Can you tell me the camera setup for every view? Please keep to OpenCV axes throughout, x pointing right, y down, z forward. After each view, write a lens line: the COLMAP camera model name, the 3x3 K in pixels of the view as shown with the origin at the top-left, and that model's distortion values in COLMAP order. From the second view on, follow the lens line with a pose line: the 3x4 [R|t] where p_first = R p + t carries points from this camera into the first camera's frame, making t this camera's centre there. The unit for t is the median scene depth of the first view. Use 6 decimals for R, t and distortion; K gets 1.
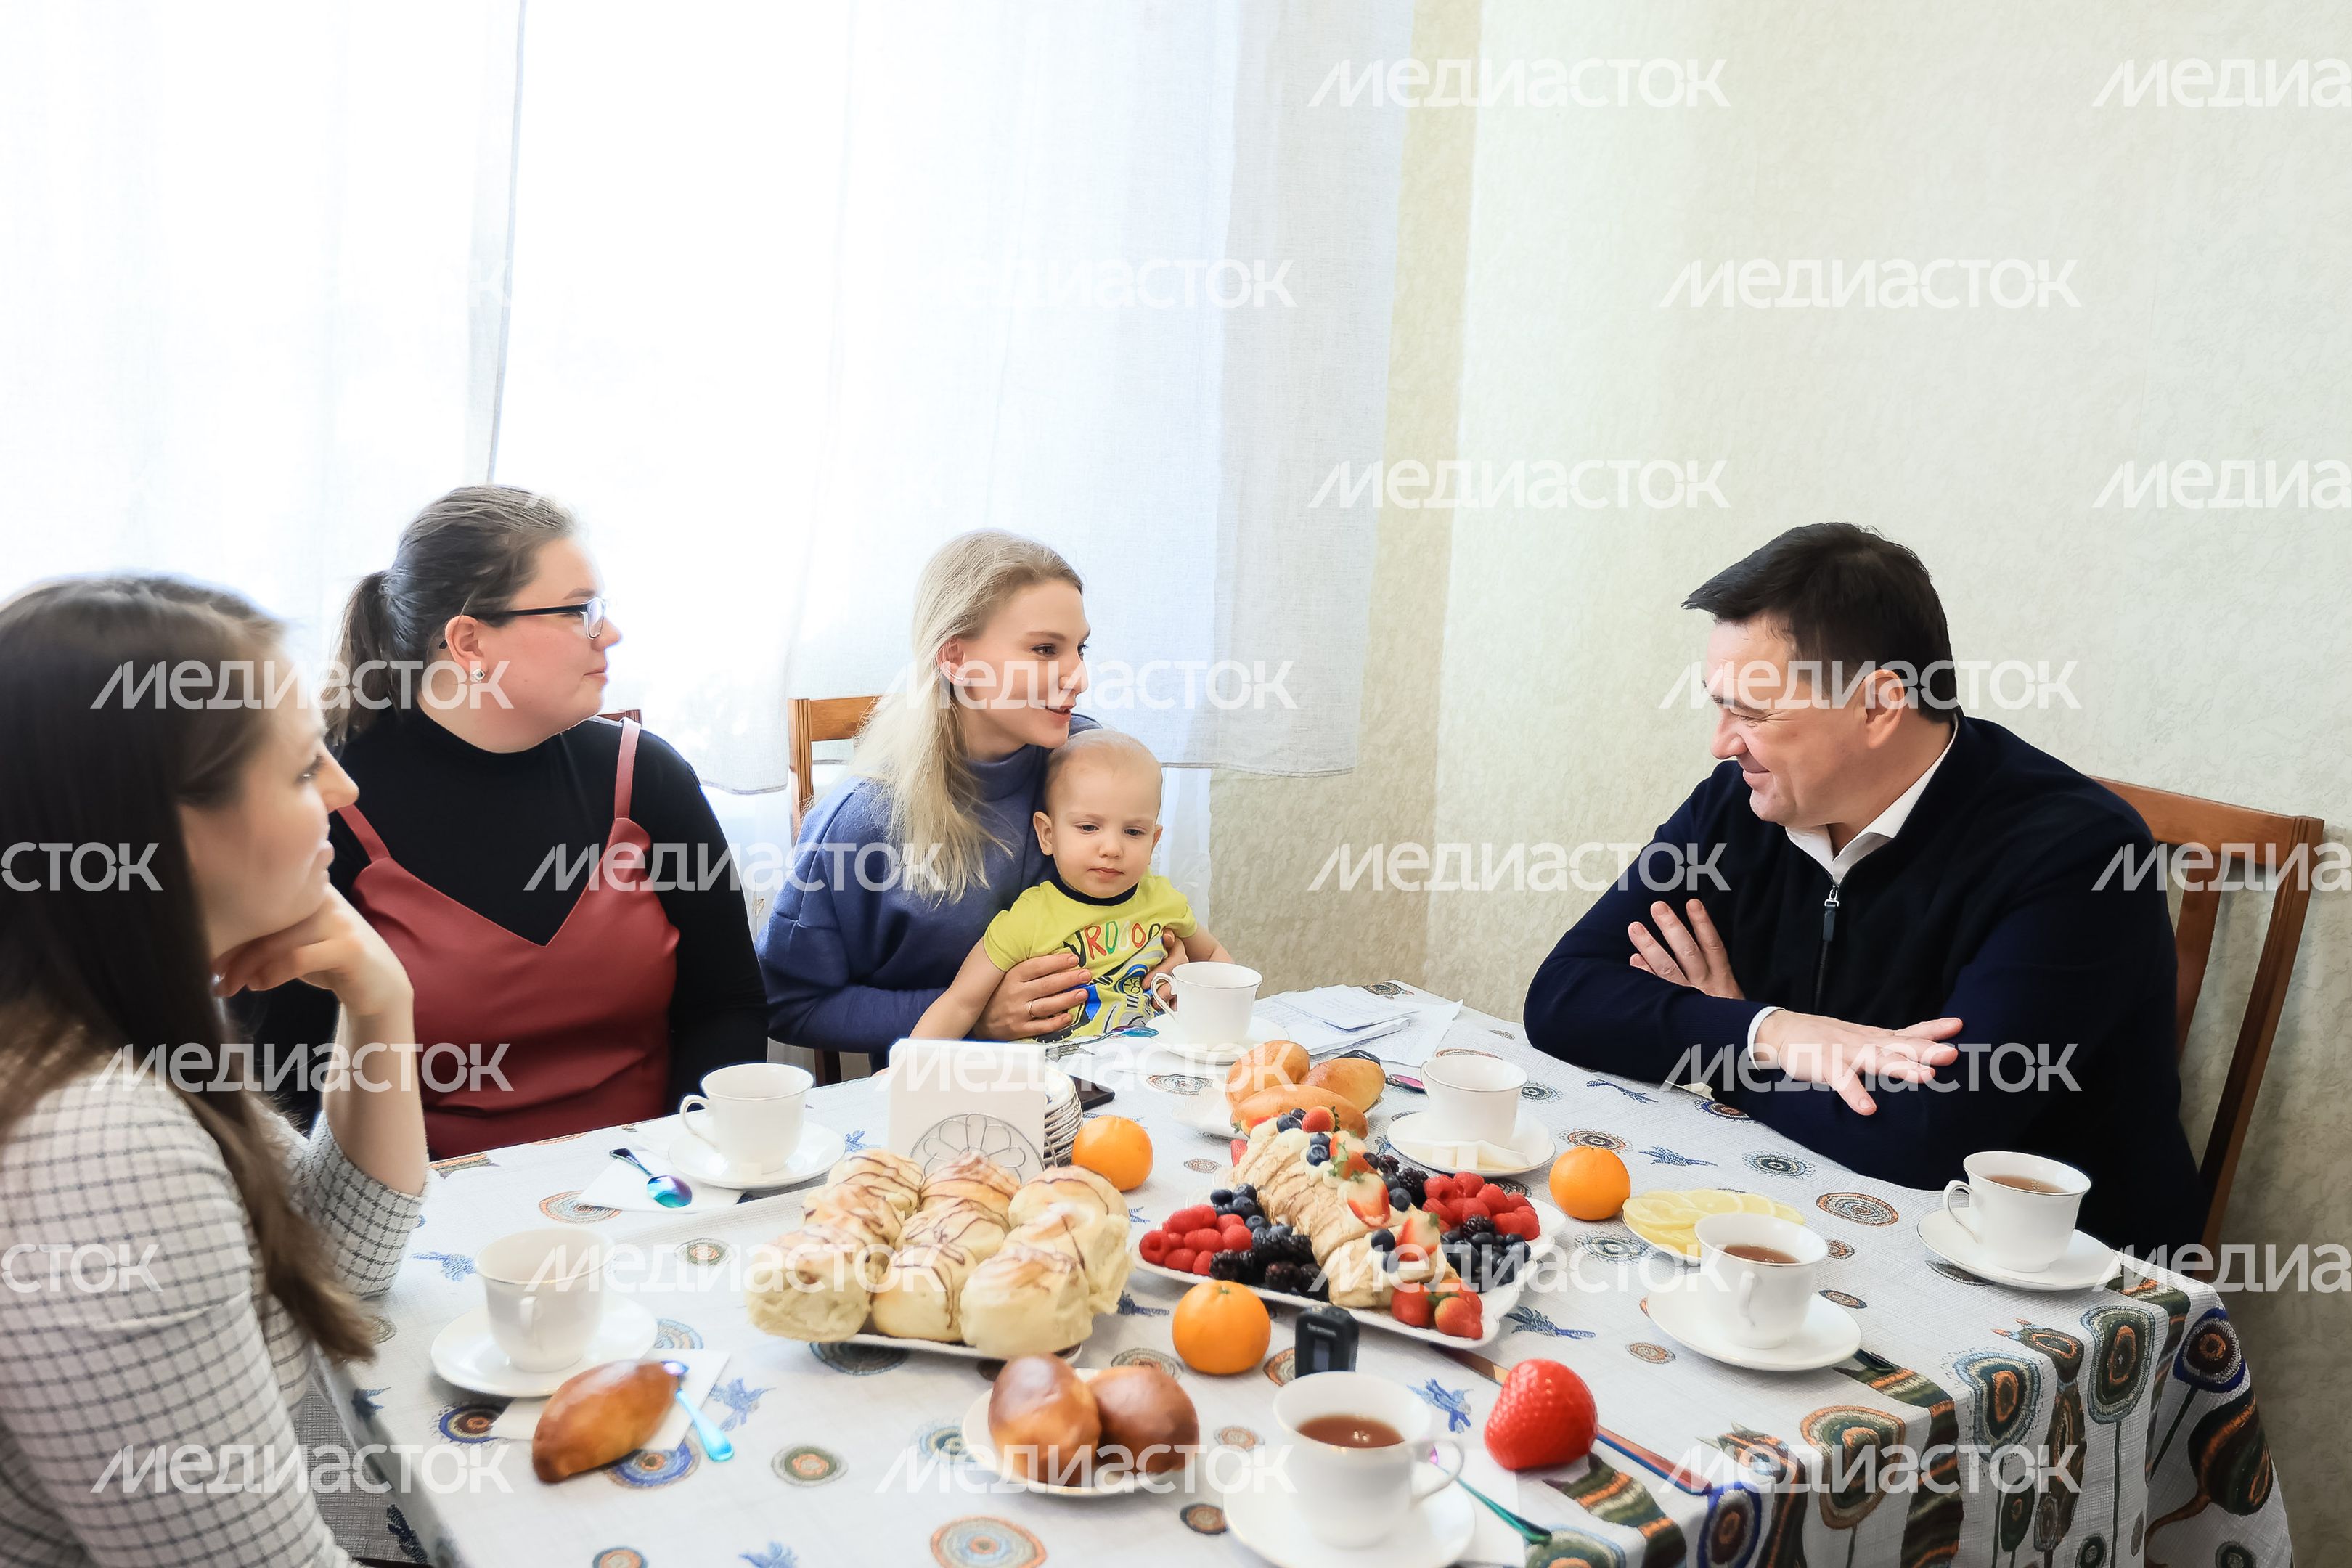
lens RADIAL K [[2199.5, 0, 1133.2], [0, 2199.5, 759.7], [0, 0, 1]] dist [-0.009937, -0.007025]
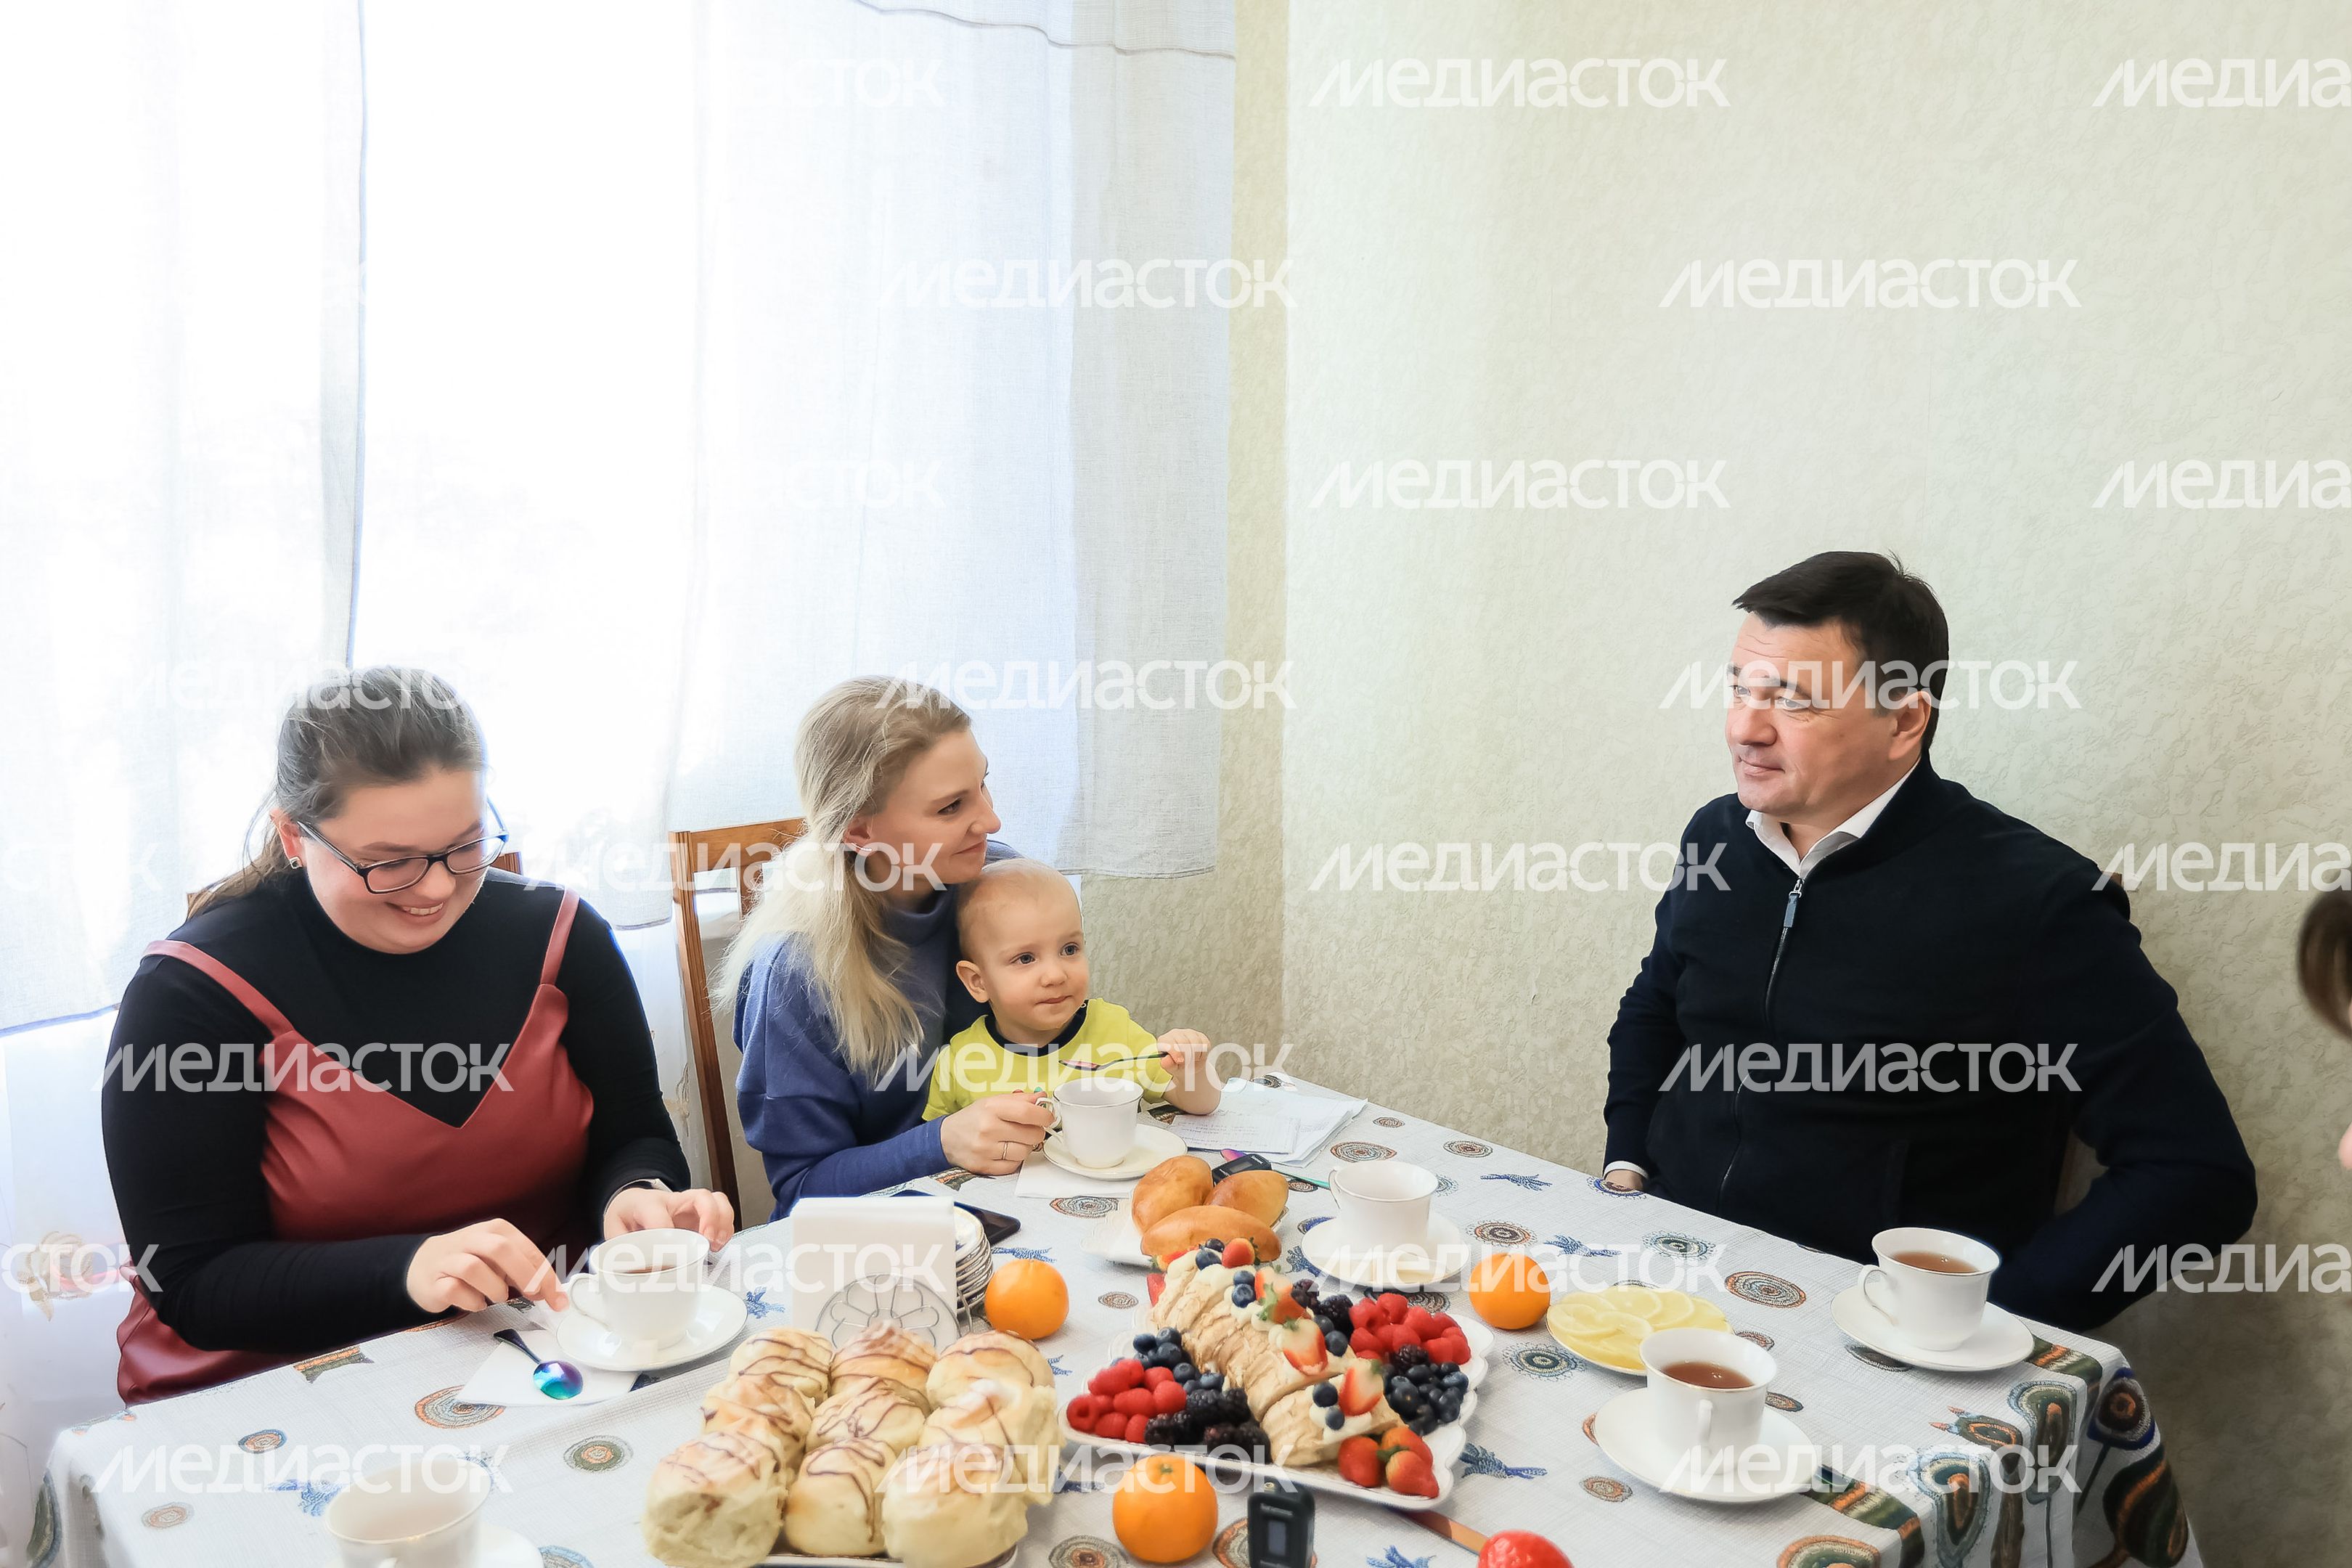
lens RADIAL K [[1826.4, 0, 1160.9], [0, 1826.4, 774.1], [0, 0, 1]] dist [-0.002311, -0.003660]
pose [[0.993508, -0.050294, 0.102040, -0.022226], [0.053437, 0.998170, -0.028302, -0.027781], [-0.100430, 0.033571, 0.994378, 0.195377]]
